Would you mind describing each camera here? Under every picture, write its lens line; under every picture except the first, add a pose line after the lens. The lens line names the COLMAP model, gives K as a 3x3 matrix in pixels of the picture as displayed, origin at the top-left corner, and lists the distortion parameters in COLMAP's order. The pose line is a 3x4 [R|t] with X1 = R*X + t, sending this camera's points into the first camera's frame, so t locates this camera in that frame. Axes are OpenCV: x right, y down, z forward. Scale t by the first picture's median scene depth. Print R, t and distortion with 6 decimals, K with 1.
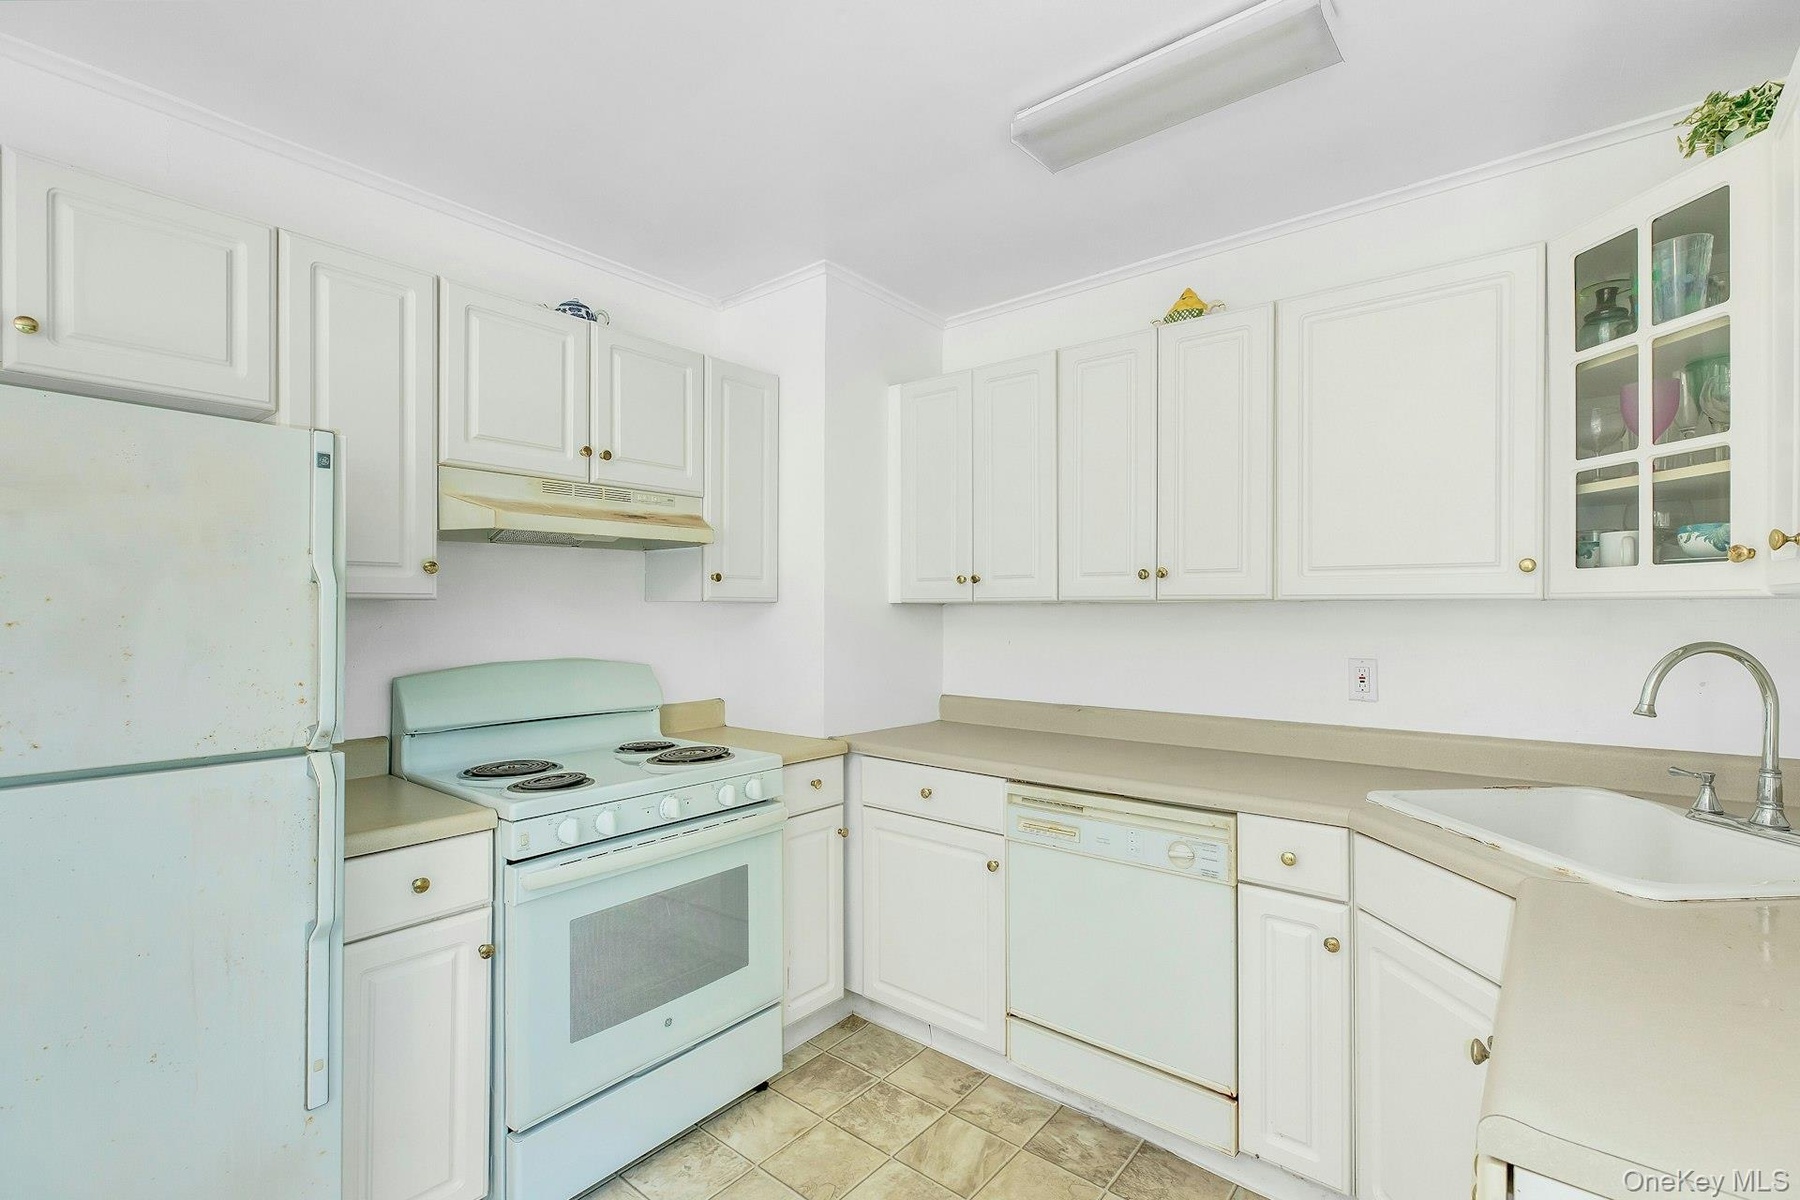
lens RADIAL K [[804.5, 0, 900.0], [0, 804.5, 600.0], [0, 0, 1]] dist [-0.000569, 0.000093]
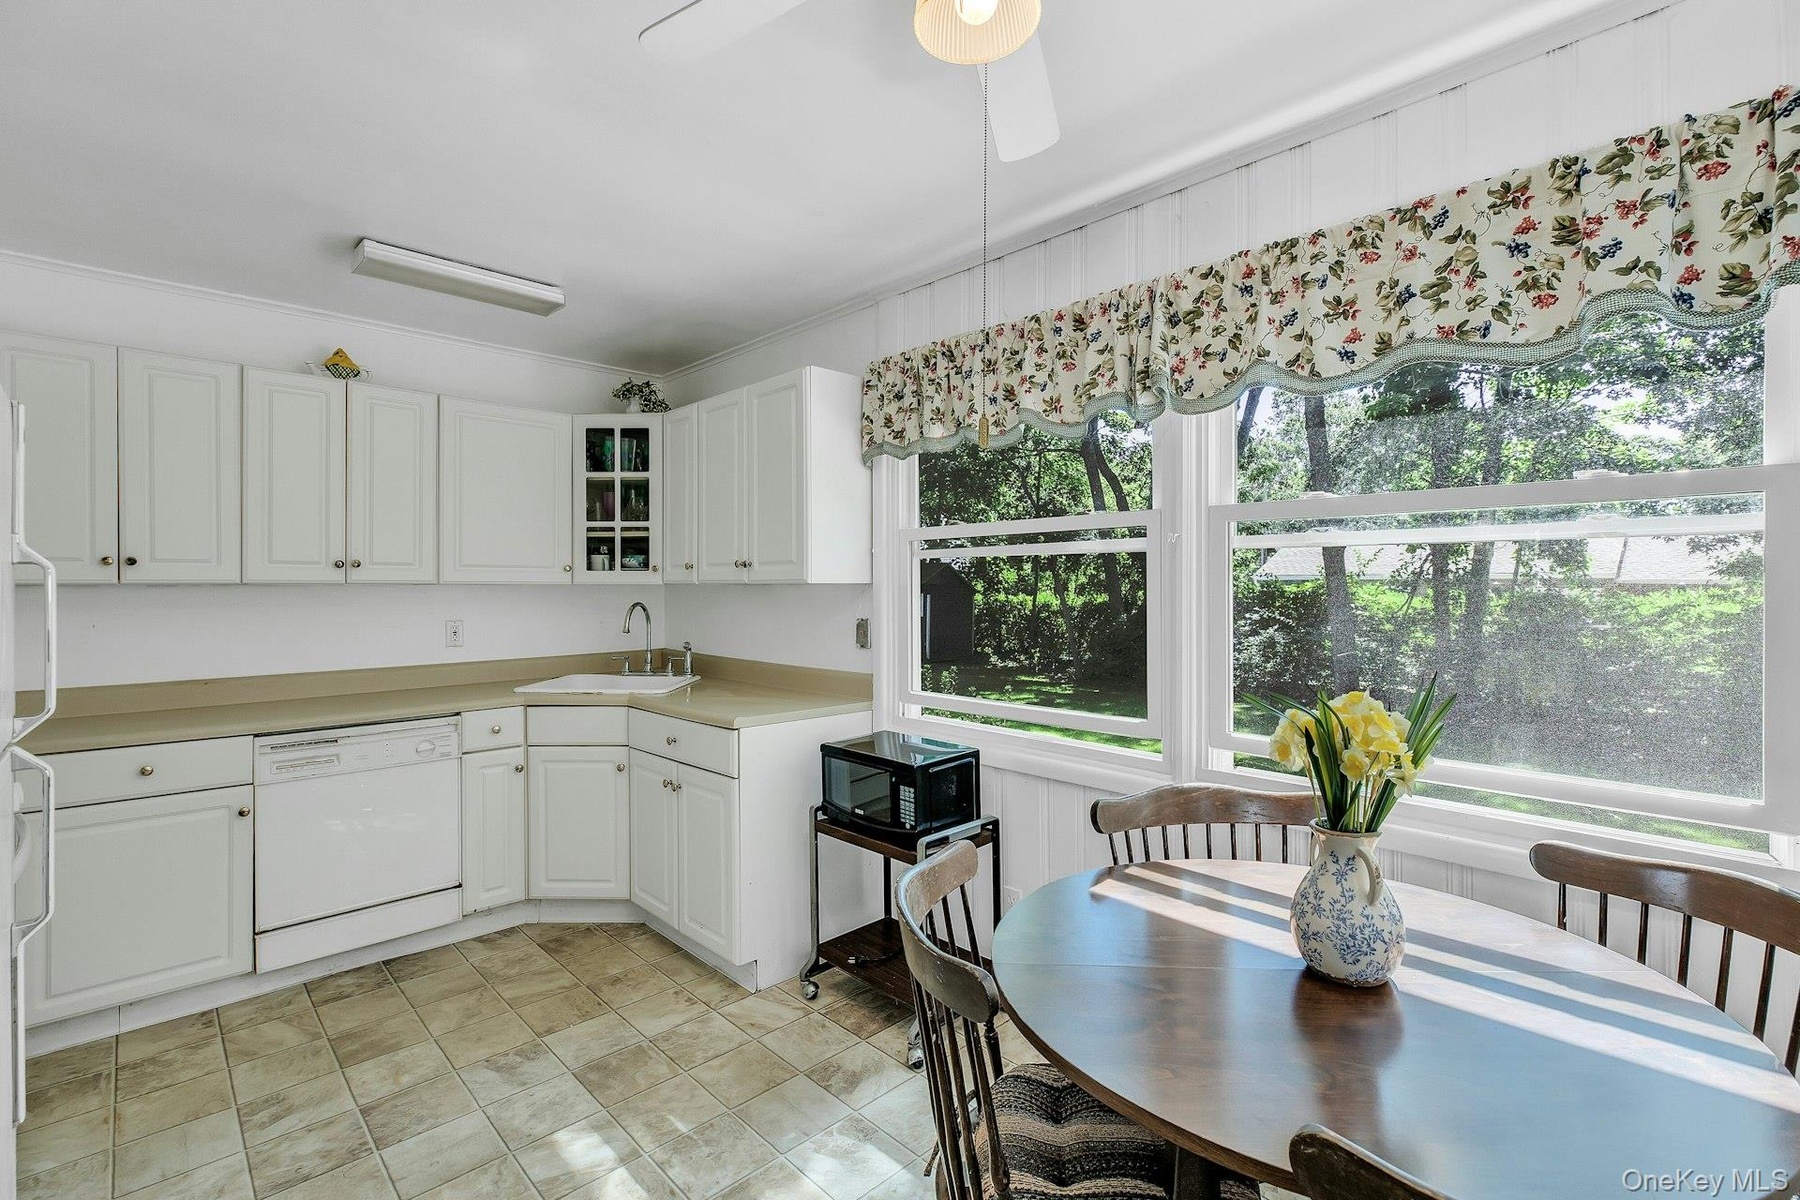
lens RADIAL K [[804.5, 0, 900.0], [0, 804.5, 600.0], [0, 0, 1]] dist [-0.000569, 0.000093]
pose [[0.115692, -0.013951, 0.993187, -1.199822], [-0.005055, 0.999880, 0.014634, 0.003579], [-0.993272, -0.006713, 0.115608, -0.093956]]
